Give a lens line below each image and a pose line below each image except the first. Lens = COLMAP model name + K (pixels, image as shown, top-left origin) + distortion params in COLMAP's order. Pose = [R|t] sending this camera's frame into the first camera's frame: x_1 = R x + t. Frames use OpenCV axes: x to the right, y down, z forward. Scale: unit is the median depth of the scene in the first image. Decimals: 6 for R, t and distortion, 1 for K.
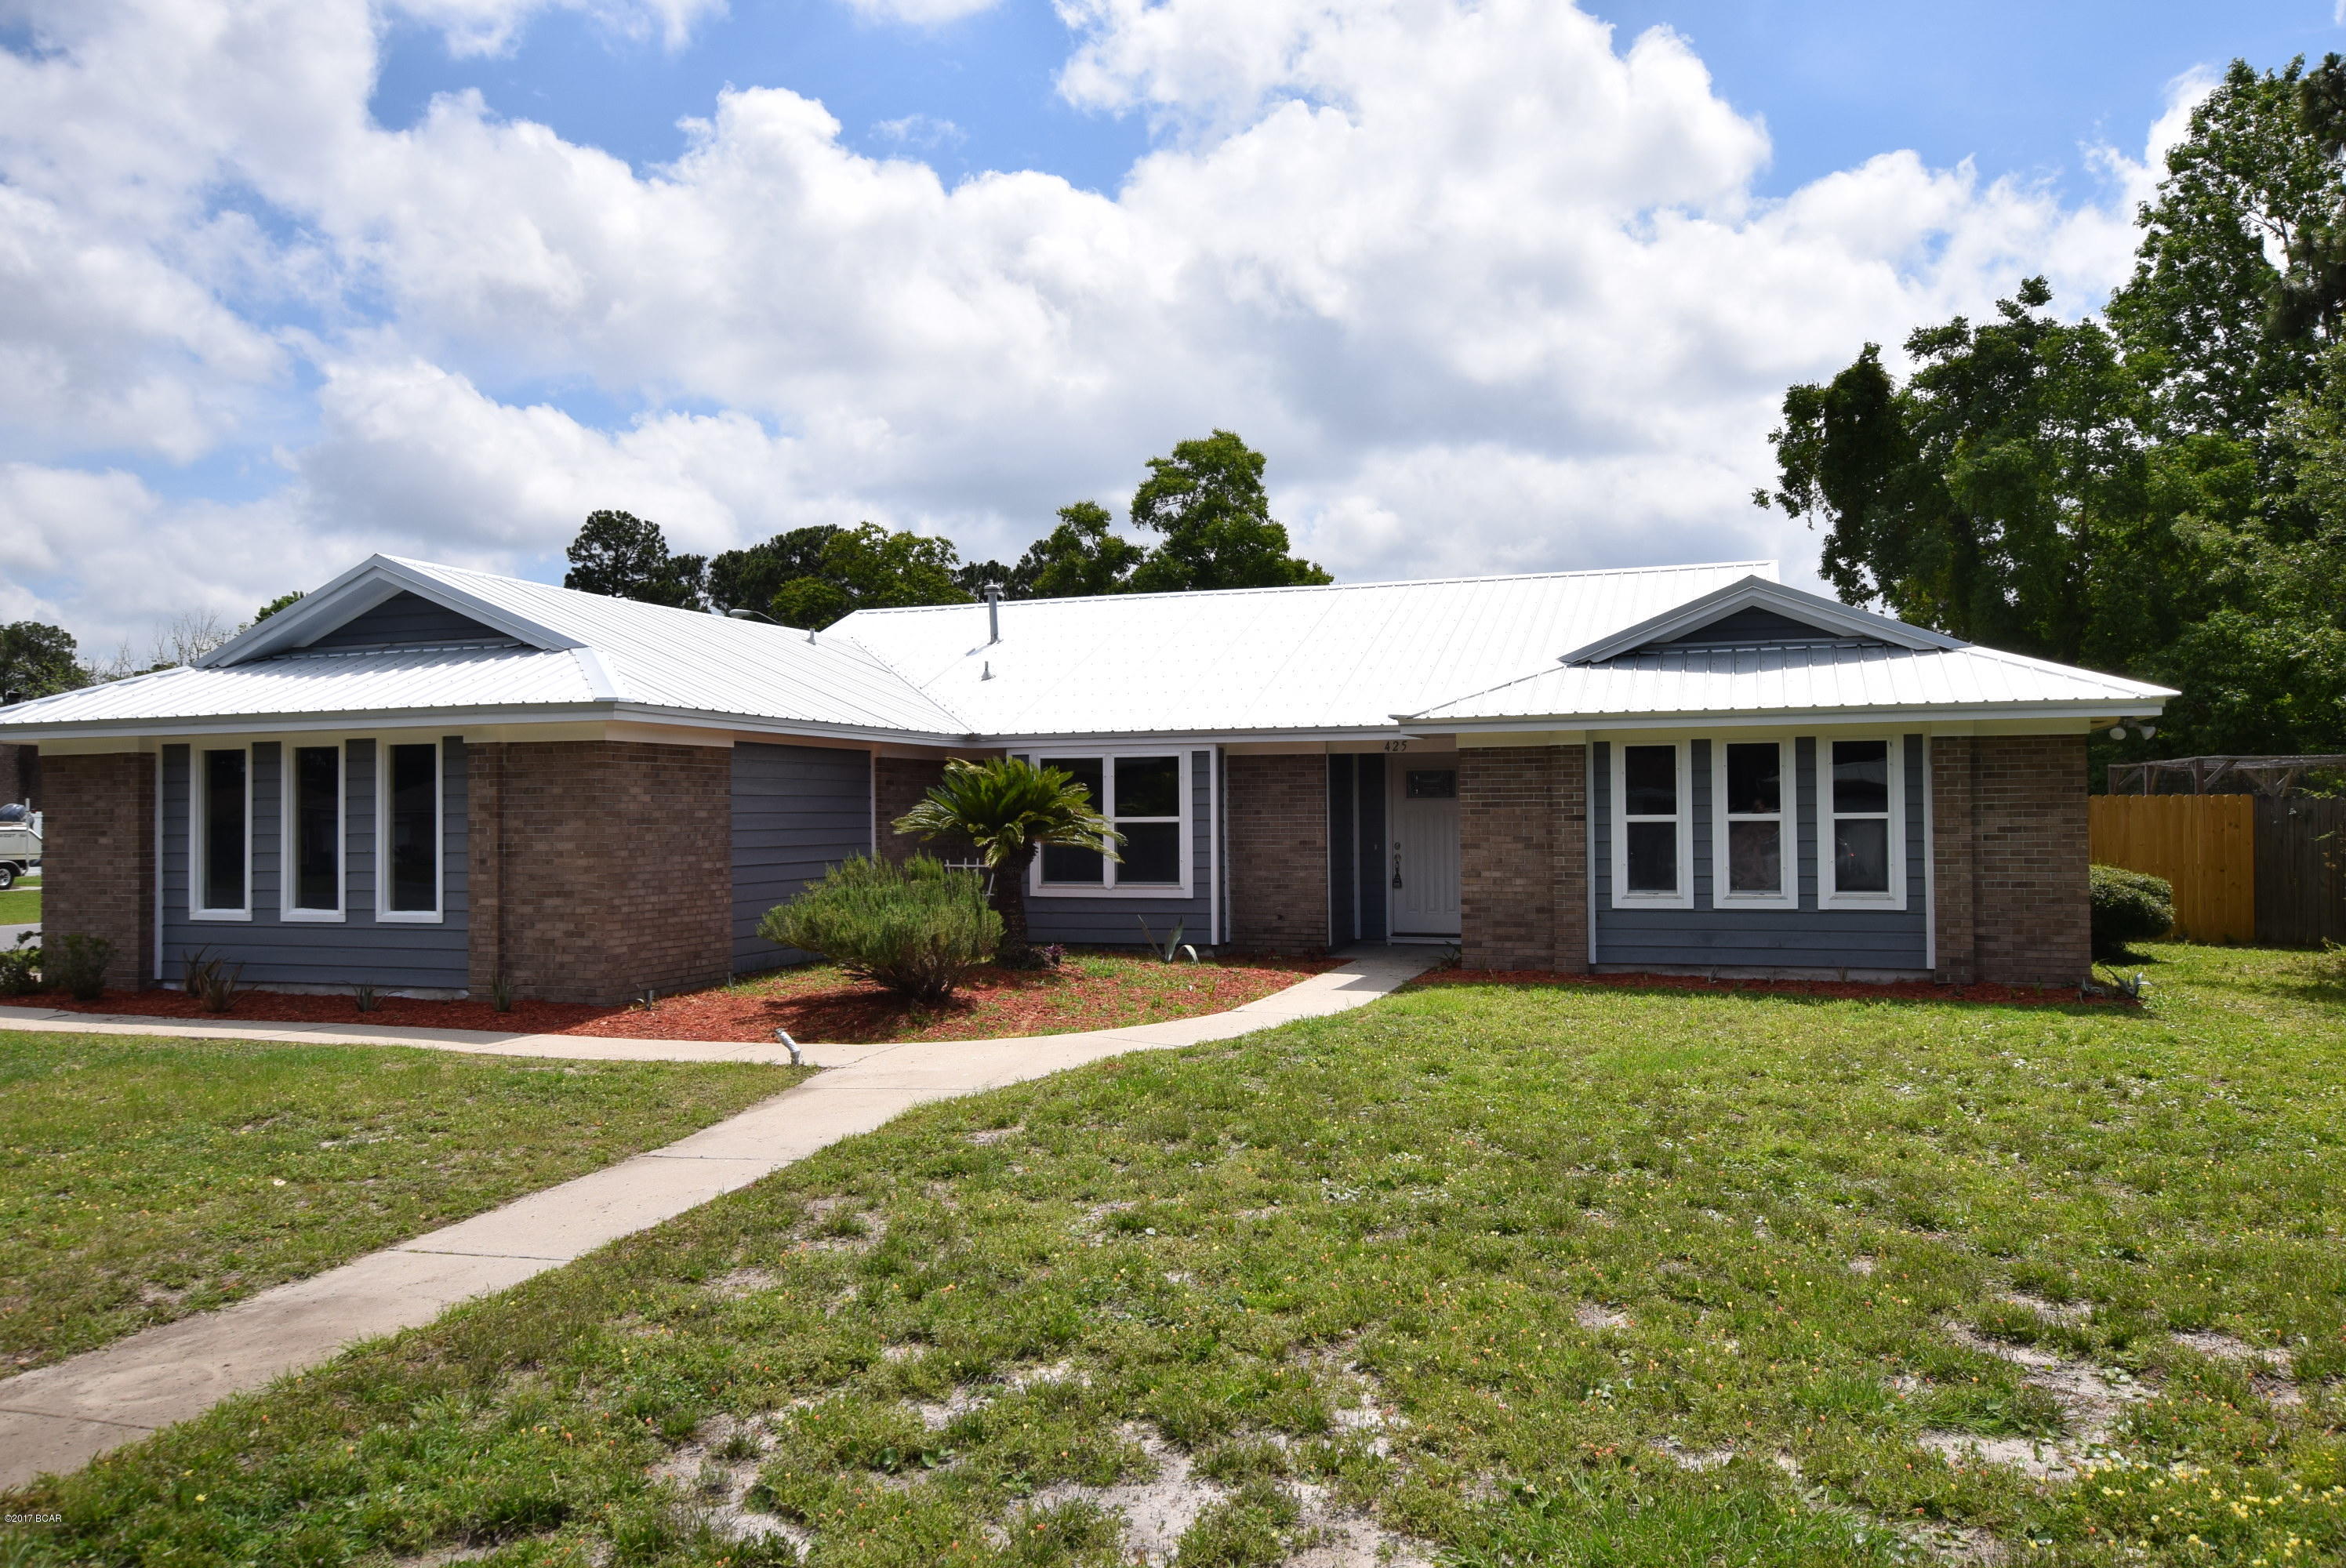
lens RADIAL K [[1715.6, 0, 1175.5], [0, 1715.6, 770.0], [0, 0, 1]] dist [-0.094647, 0.366031]
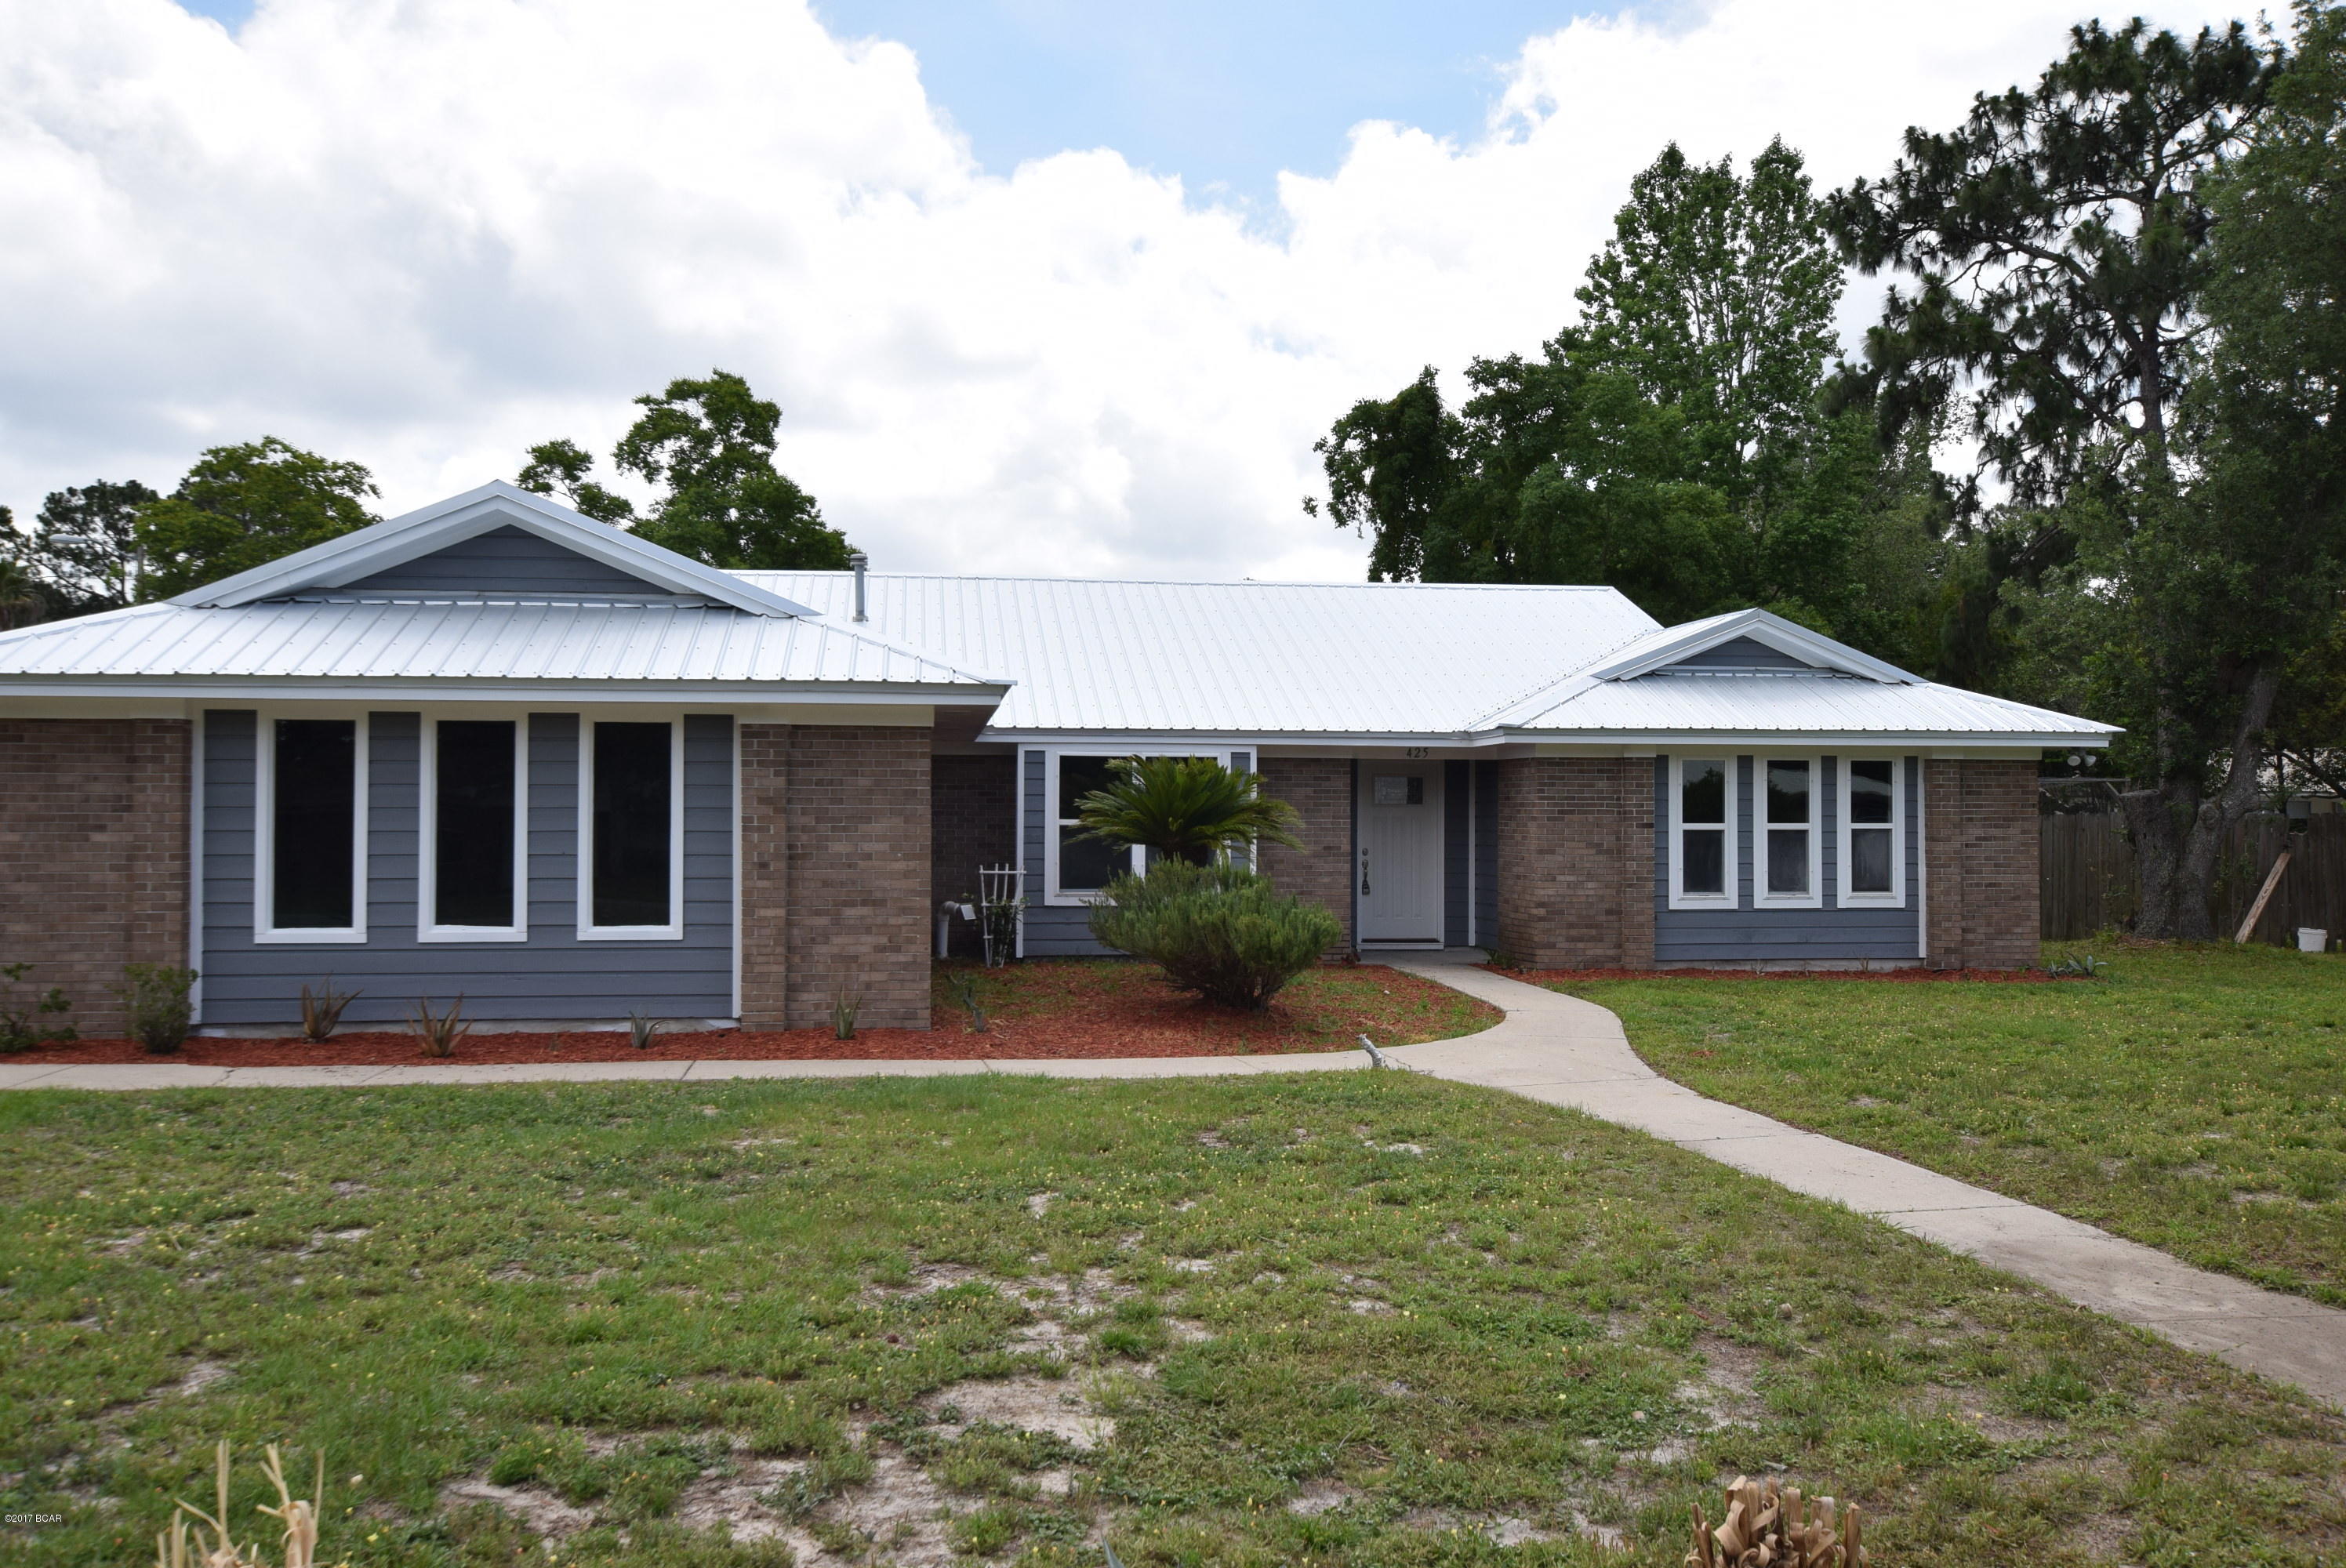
lens RADIAL K [[2019.8, 0, 1173.0], [0, 2019.8, 784.0], [0, 0, 1]] dist [0.049414, 0.011017]
pose [[0.877240, 0.018615, 0.479690, -0.642740], [-0.020479, 0.999789, -0.001345, 0.009889], [-0.479614, -0.008644, 0.877437, 0.026117]]
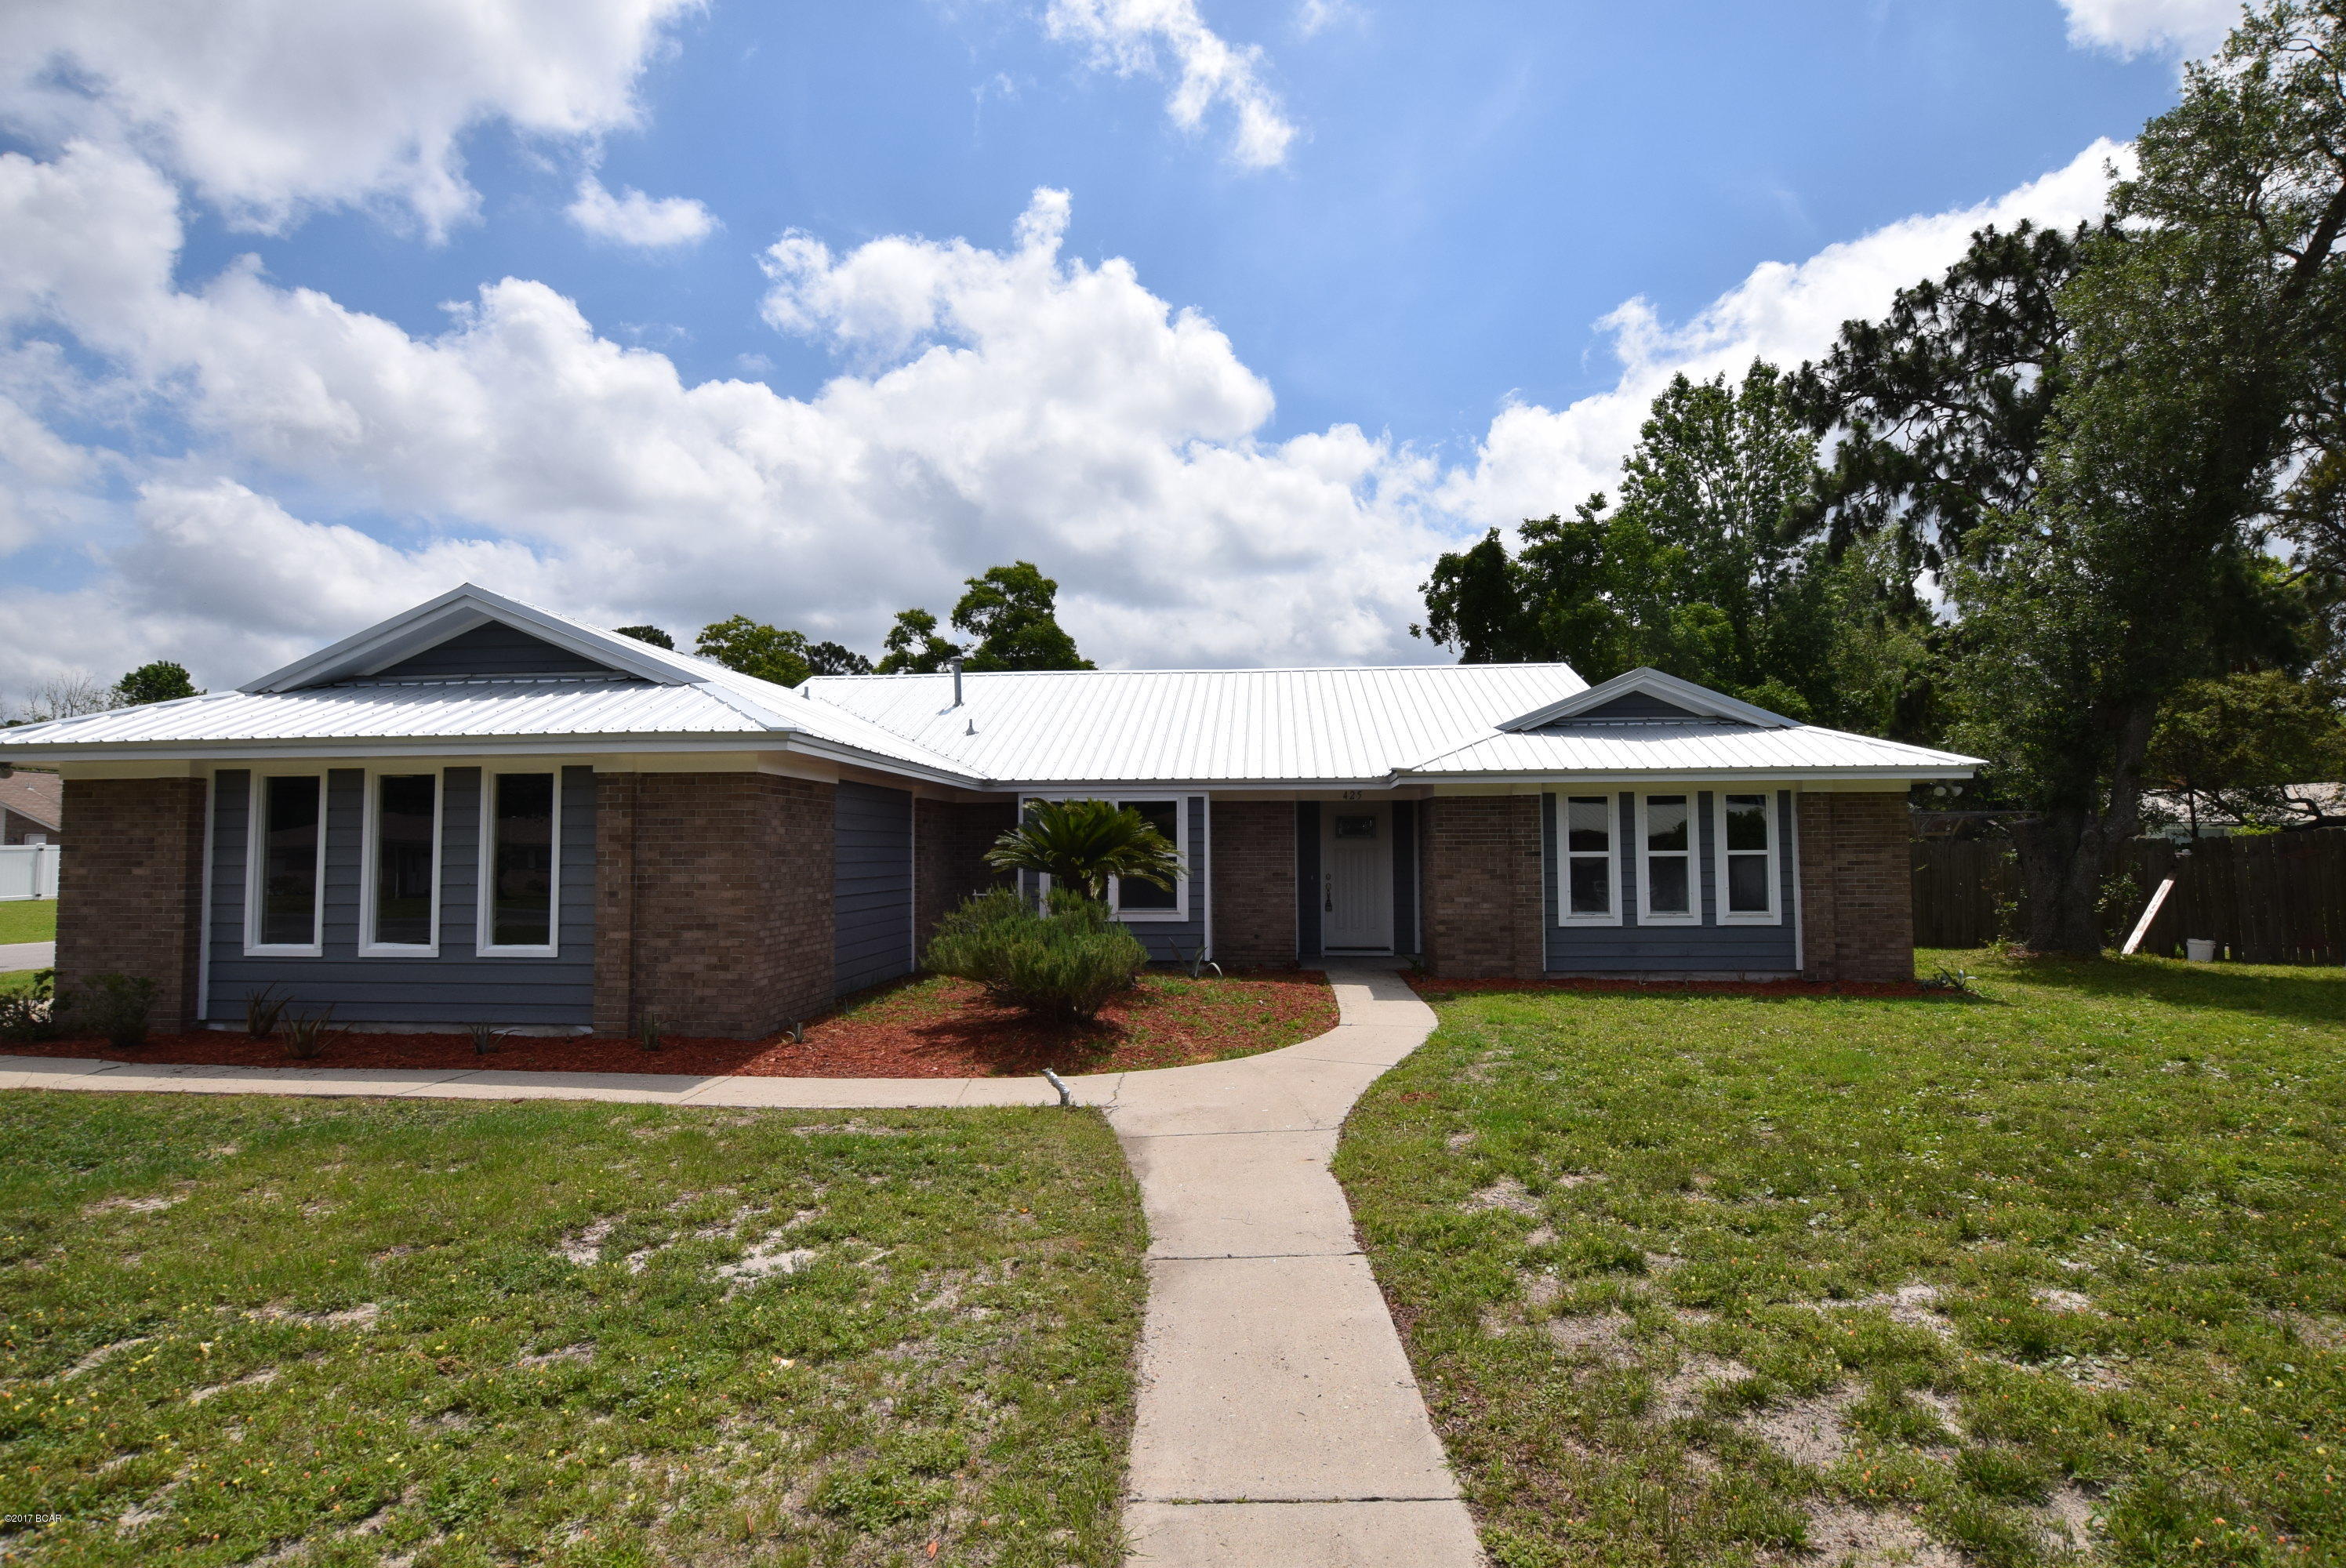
lens RADIAL K [[1215.0, 0, 1181.9], [0, 1215.0, 778.8], [0, 0, 1]] dist [-0.005299, -0.001523]
pose [[0.960870, 0.020443, 0.276245, -0.259713], [-0.009510, 0.999120, -0.040860, 0.012061], [-0.276837, 0.036634, 0.960218, 0.221012]]
